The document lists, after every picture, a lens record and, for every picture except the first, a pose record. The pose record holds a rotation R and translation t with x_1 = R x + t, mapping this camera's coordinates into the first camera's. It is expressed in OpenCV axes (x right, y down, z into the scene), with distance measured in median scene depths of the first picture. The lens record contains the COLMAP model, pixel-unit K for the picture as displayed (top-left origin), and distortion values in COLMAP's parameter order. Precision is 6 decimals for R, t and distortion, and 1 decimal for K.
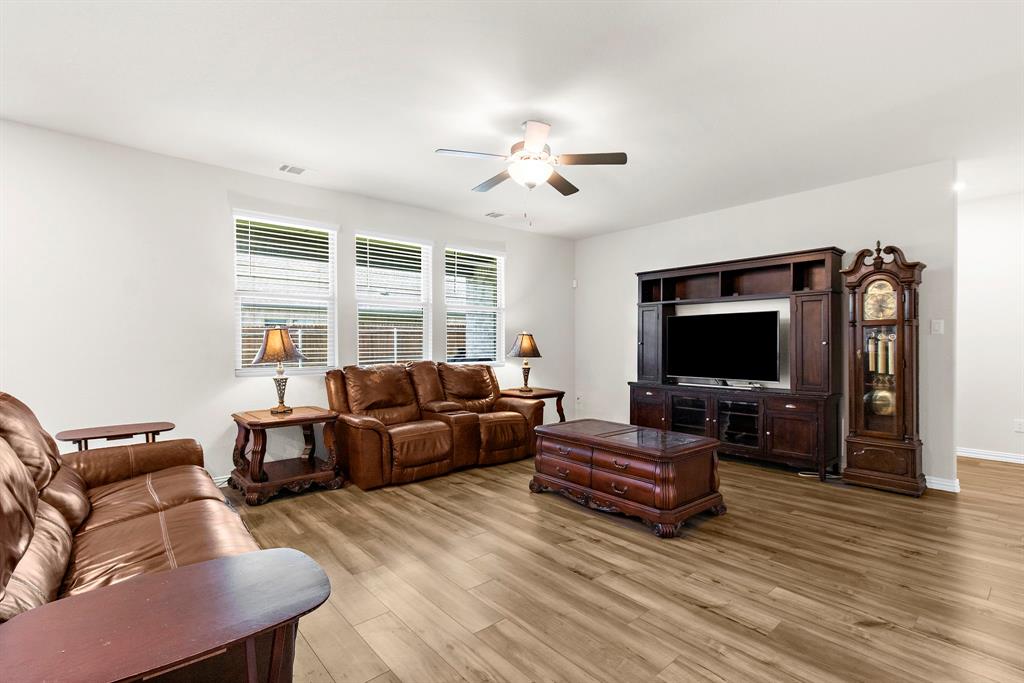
lens RADIAL K [[476.7, 0, 519.0], [0, 476.7, 343.6], [0, 0, 1]] dist [0.012636, -0.000885]
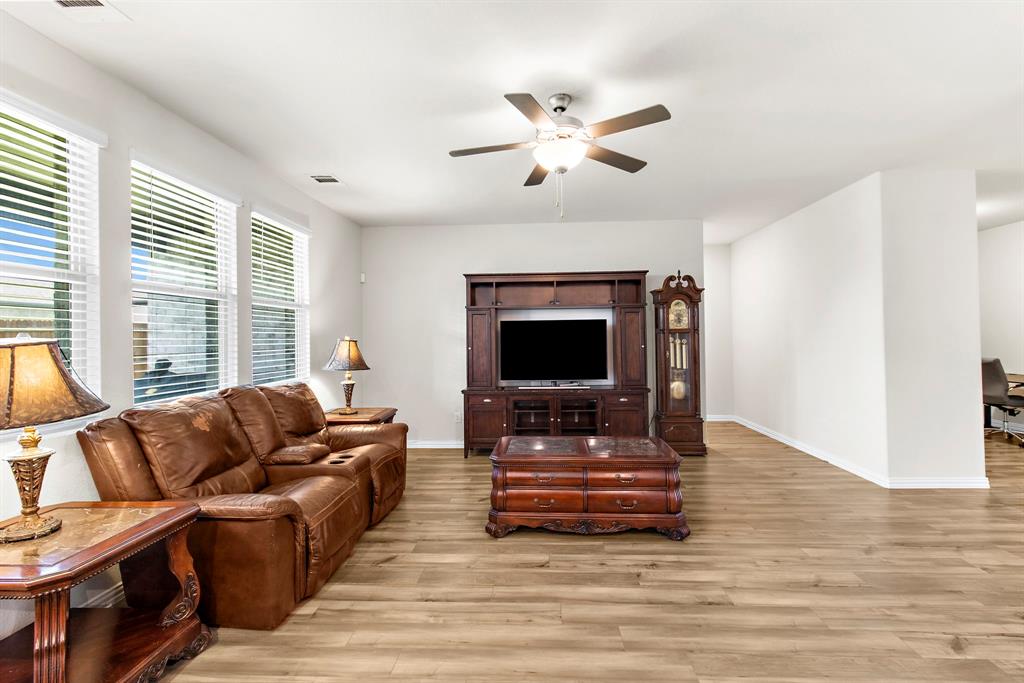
lens RADIAL K [[476.7, 0, 517.8], [0, 476.7, 332.7], [0, 0, 1]] dist [0.012636, -0.000885]
pose [[0.694001, -0.001425, 0.719973, -0.523076], [0.012670, 0.999867, -0.010234, -0.030234], [-0.719863, 0.016225, 0.693927, 0.392815]]
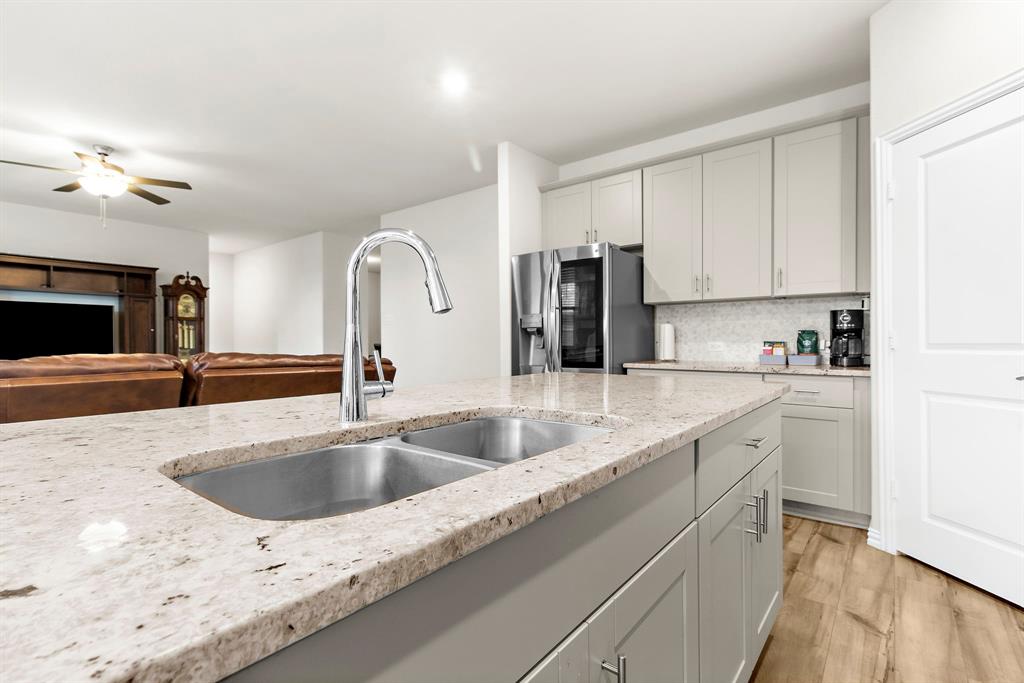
lens RADIAL K [[476.7, 0, 519.7], [0, 476.7, 340.8], [0, 0, 1]] dist [0.012636, -0.000885]
pose [[-0.183577, 0.002586, 0.983002, -1.155202], [0.000911, 0.999997, -0.002460, 0.040771], [-0.983005, 0.000444, -0.183579, 0.138426]]
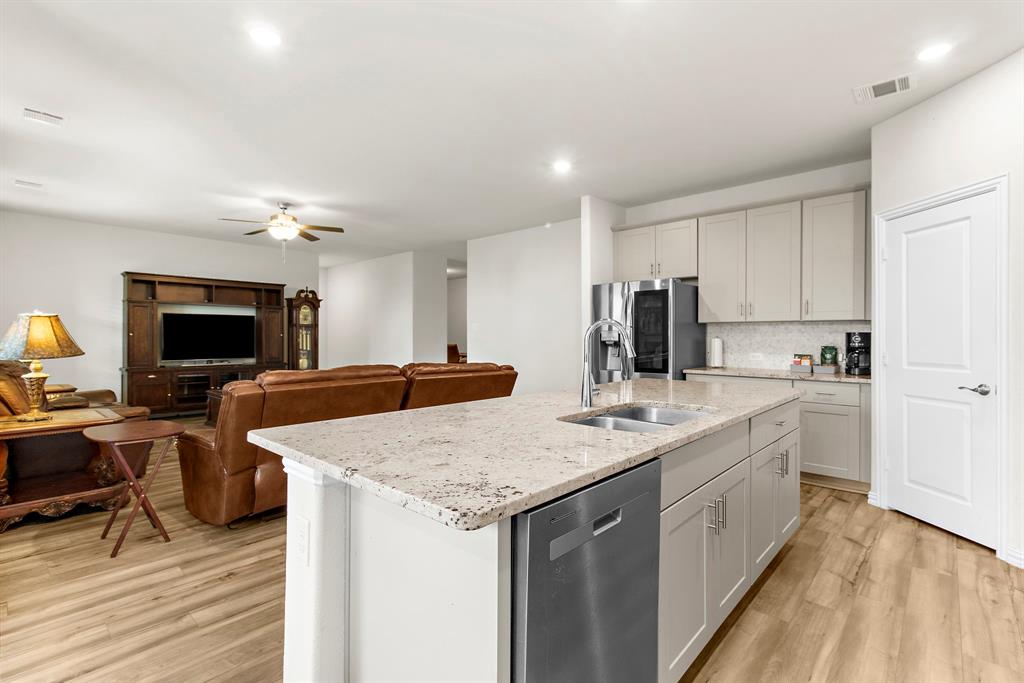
lens RADIAL K [[476.7, 0, 518.3], [0, 476.7, 336.1], [0, 0, 1]] dist [0.012636, -0.000885]
pose [[-0.117442, 0.000970, 0.993079, -1.421917], [-0.003868, 0.999991, -0.001434, 0.002519], [-0.993072, -0.004010, -0.117437, 0.318804]]
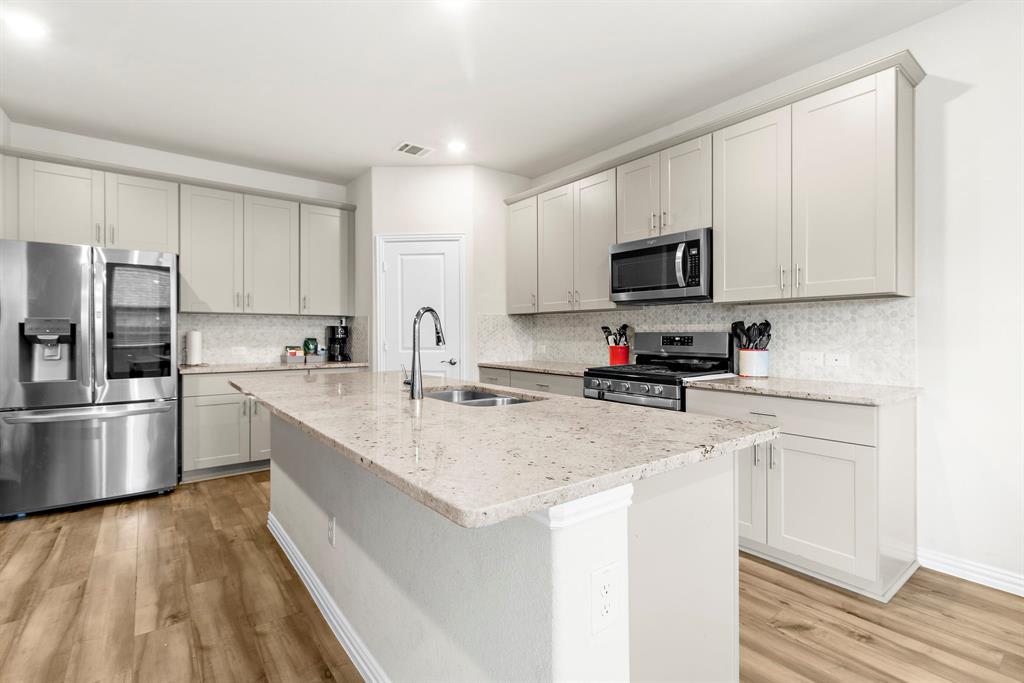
lens RADIAL K [[476.7, 0, 515.9], [0, 476.7, 332.4], [0, 0, 1]] dist [0.012636, -0.000885]
pose [[-0.998613, 0.000687, 0.052640, -1.018523], [0.000493, 0.999993, -0.003706, 0.011502], [-0.052642, -0.003675, -0.998607, 0.678122]]
